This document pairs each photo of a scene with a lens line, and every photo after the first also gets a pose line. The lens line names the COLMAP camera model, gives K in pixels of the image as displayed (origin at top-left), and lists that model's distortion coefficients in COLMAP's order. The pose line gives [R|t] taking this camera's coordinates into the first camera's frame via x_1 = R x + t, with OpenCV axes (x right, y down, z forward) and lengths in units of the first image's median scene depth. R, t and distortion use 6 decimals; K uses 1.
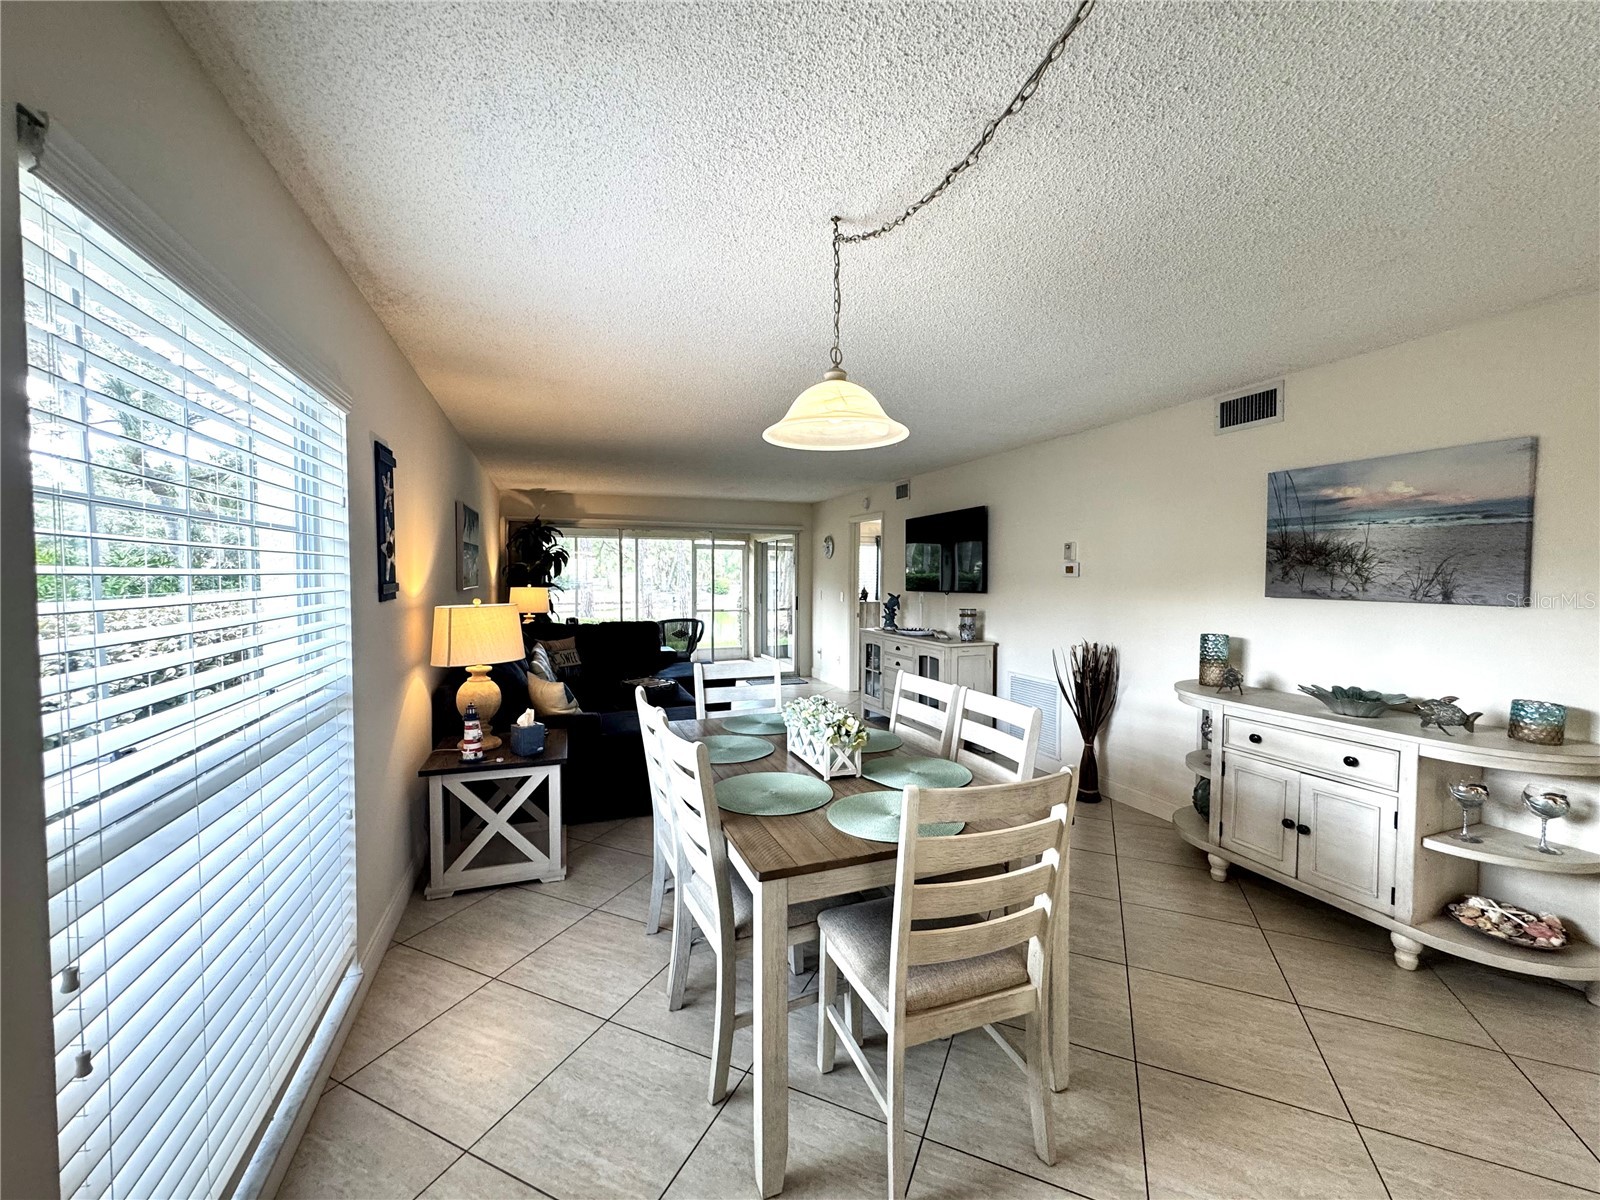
lens RADIAL K [[639.1, 0, 789.5], [0, 639.1, 600.0], [0, 0, 1]] dist [-0.007495, 0.002077]
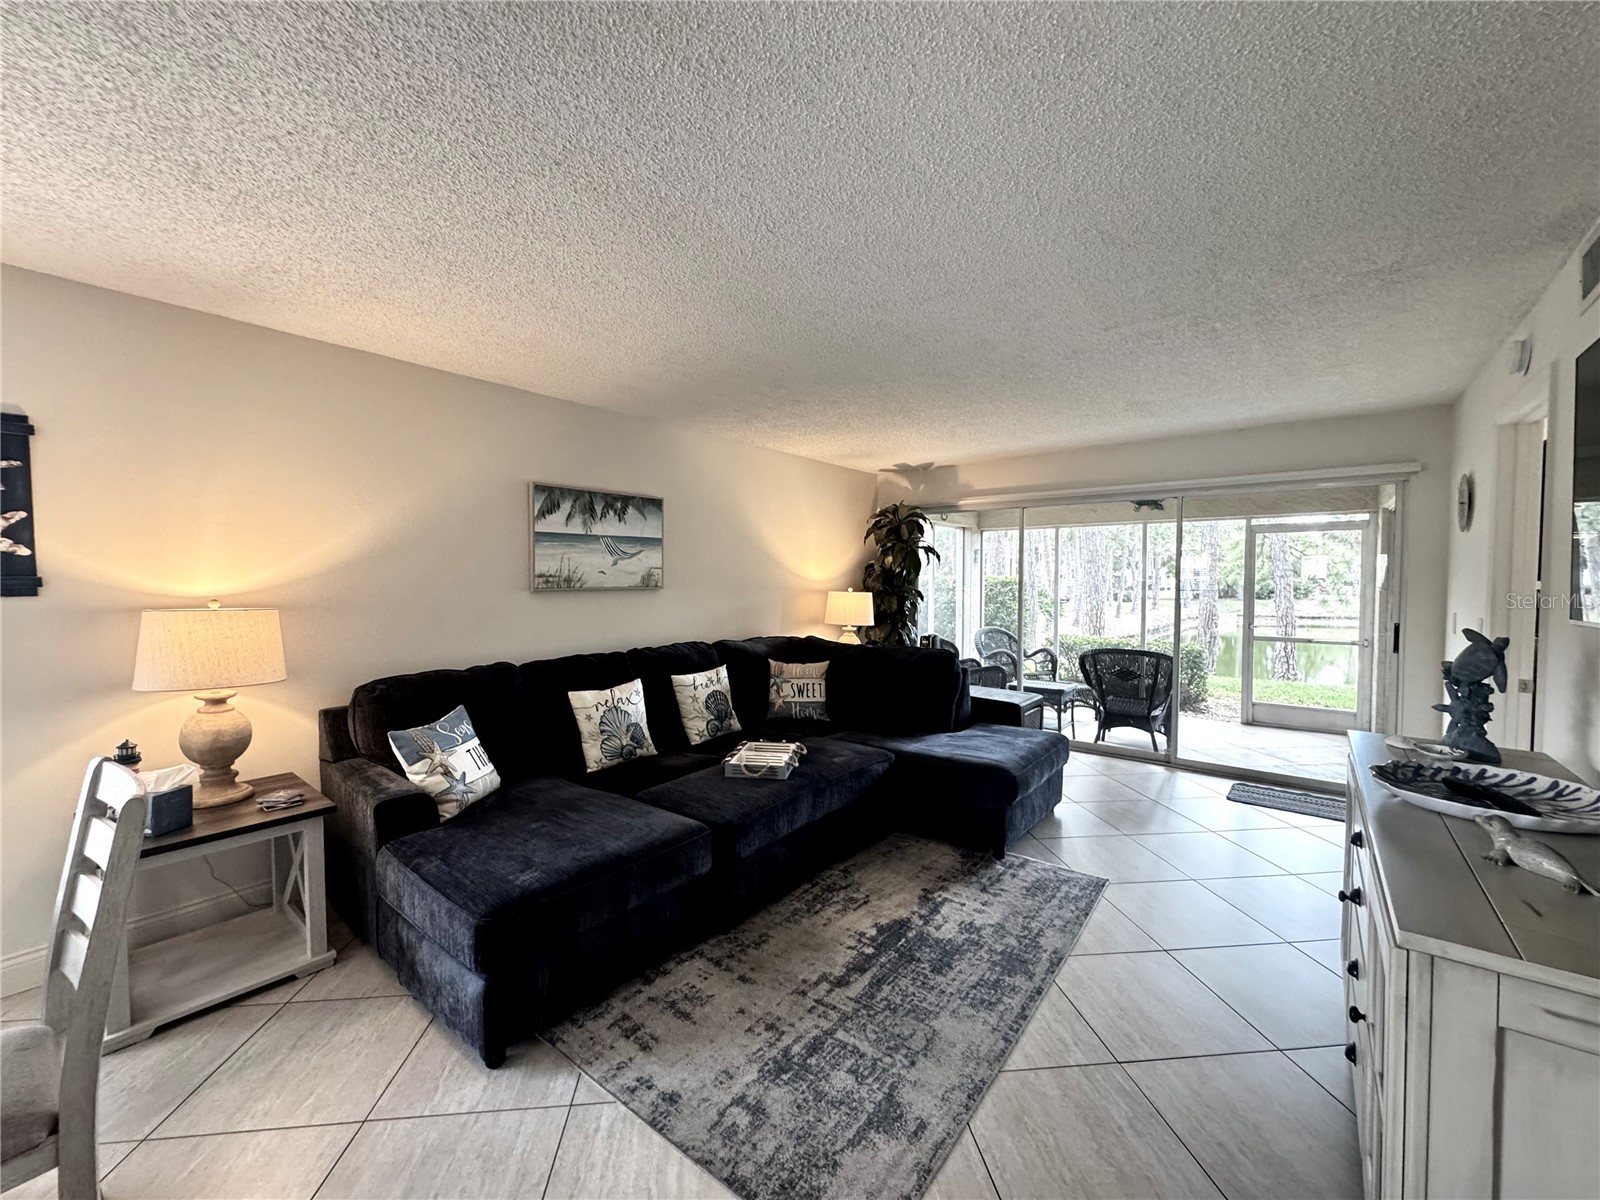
lens RADIAL K [[639.1, 0, 802.1], [0, 639.1, 596.7], [0, 0, 1]] dist [-0.007495, 0.002077]
pose [[0.531676, 0.023697, -0.846616, 0.192283], [-0.031846, 0.999461, 0.007976, -0.015511], [0.846349, 0.022720, 0.532144, 0.458272]]
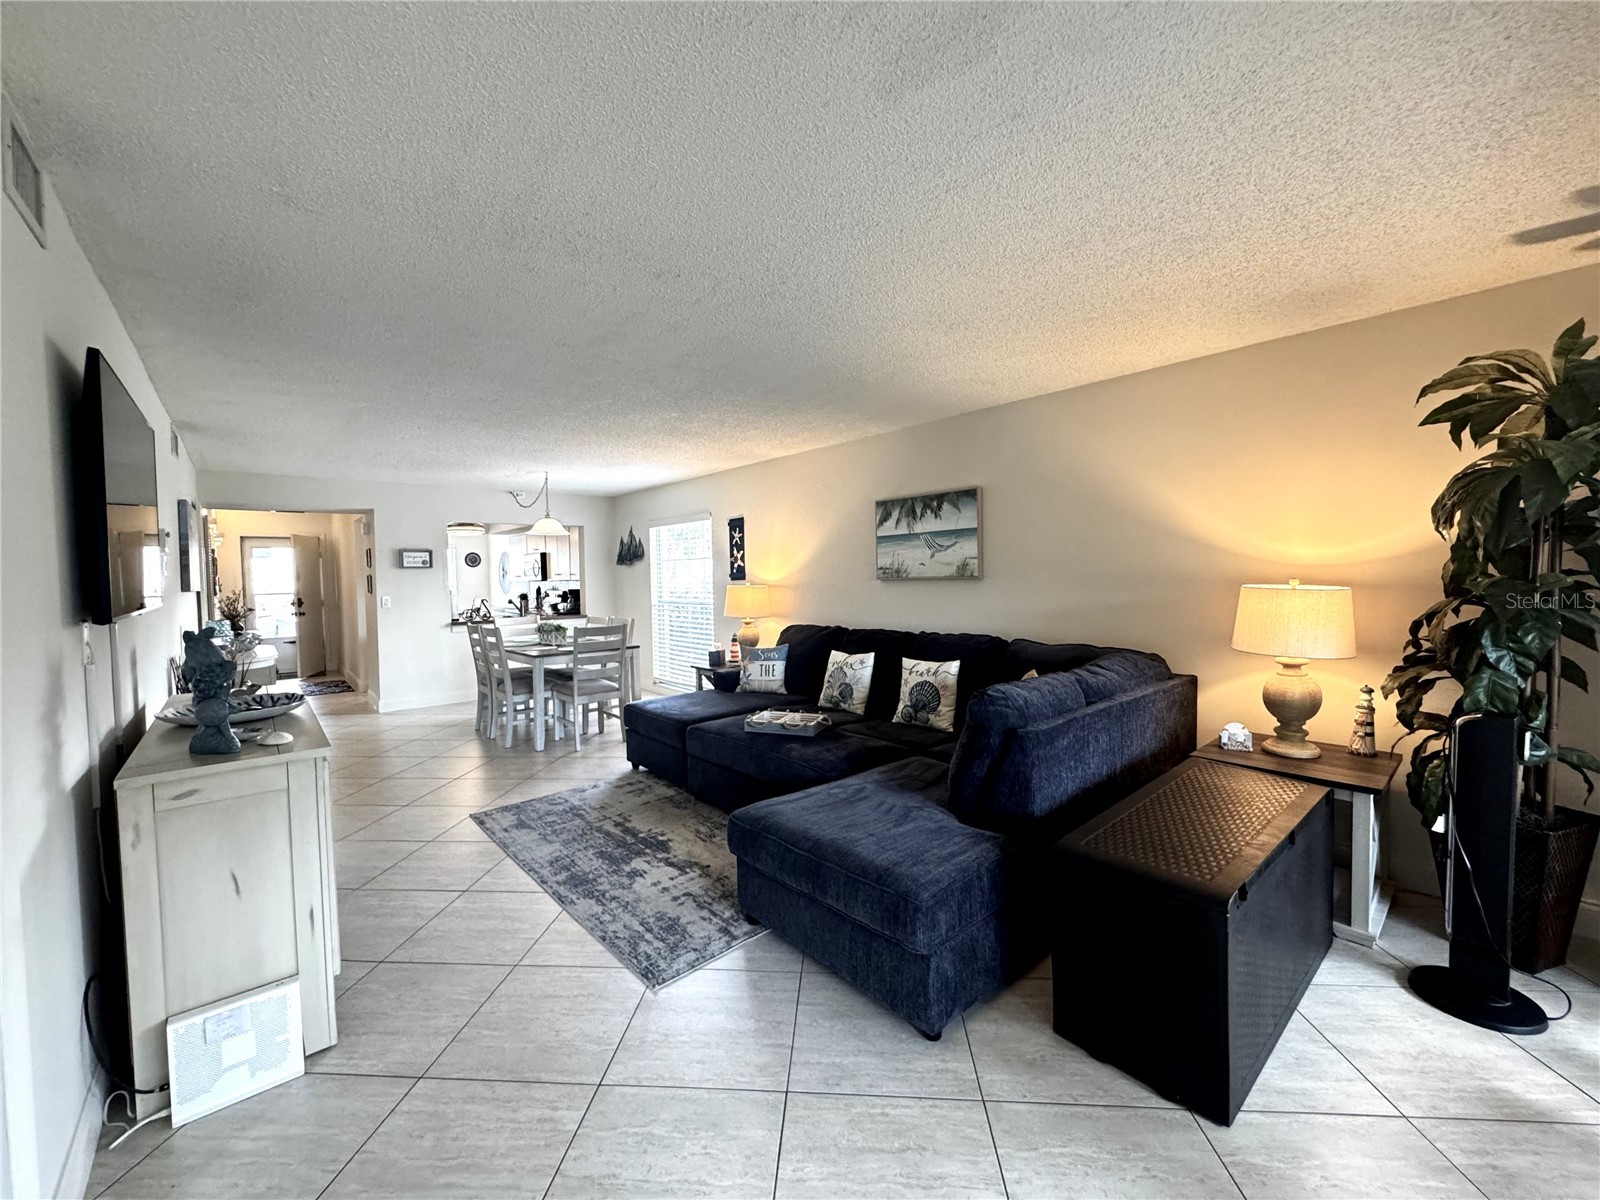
lens RADIAL K [[639.1, 0, 798.7], [0, 639.1, 601.6], [0, 0, 1]] dist [-0.007495, 0.002077]
pose [[-0.931005, 0.029937, -0.363776, 0.011031], [0.003224, 0.997267, 0.073818, -0.034335], [0.364991, 0.067552, -0.928557, 1.074779]]
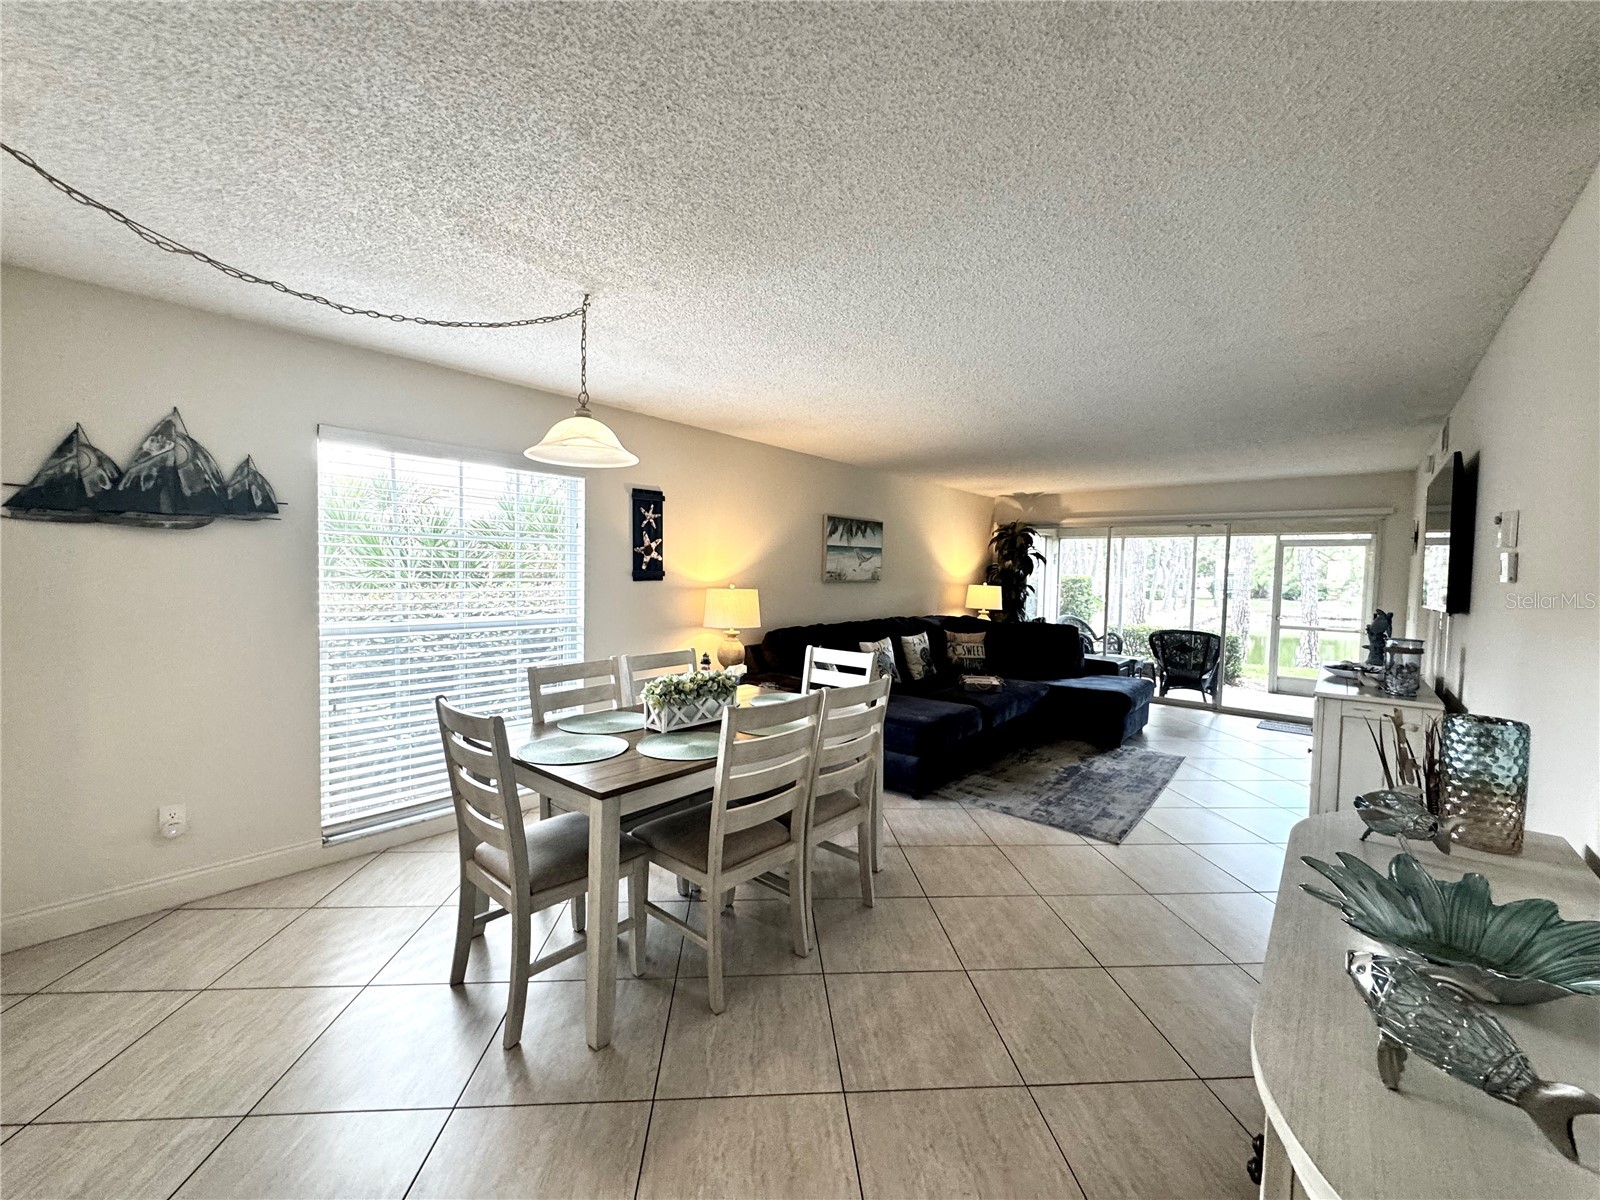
lens RADIAL K [[639.1, 0, 800.7], [0, 639.1, 595.8], [0, 0, 1]] dist [-0.007495, 0.002077]
pose [[0.501955, 0.042867, -0.863831, 0.327214], [-0.050686, 0.998512, 0.020098, -0.007145], [0.863407, 0.033696, 0.503381, 0.150604]]
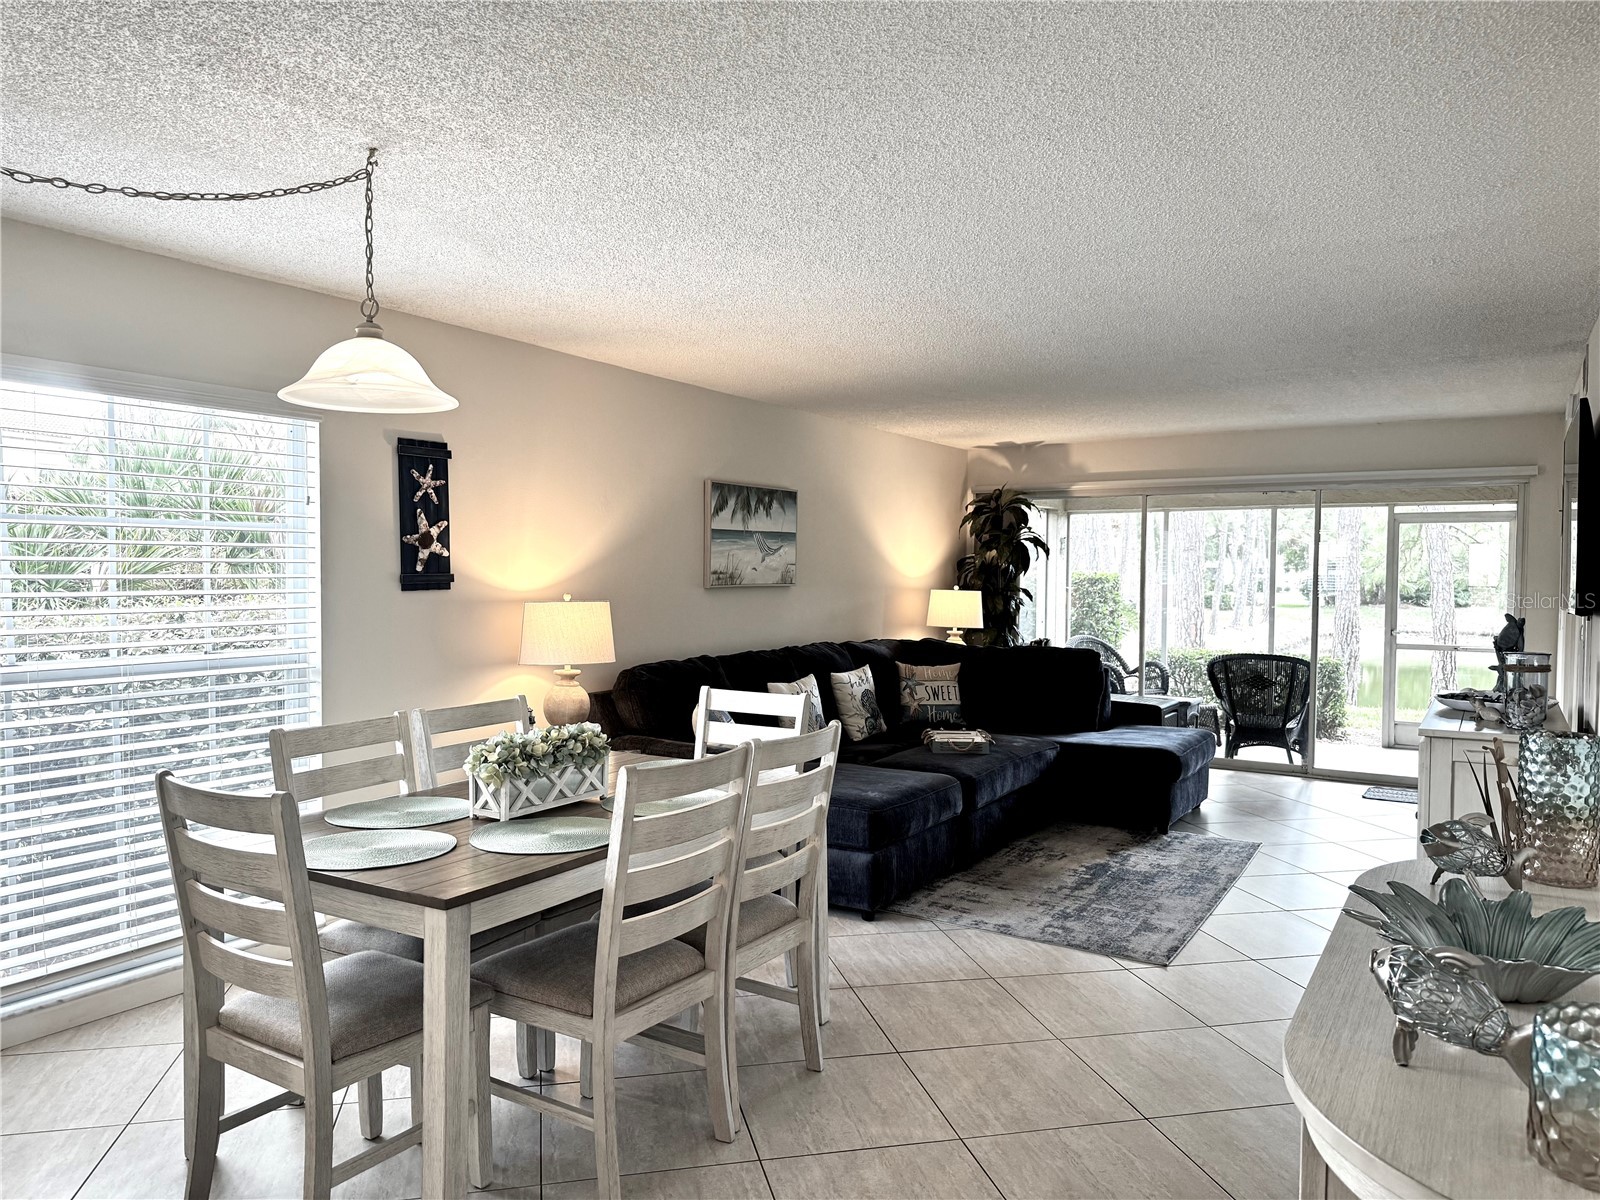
lens RADIAL K [[1116.0, 0, 802.4], [0, 1116.0, 600.4], [0, 0, 1]] dist [0.065389, -0.073322]
pose [[0.626960, 0.023560, -0.778695, 0.364684], [-0.034362, 0.999406, 0.002572, -0.005294], [0.778293, 0.025145, 0.627397, 0.099505]]
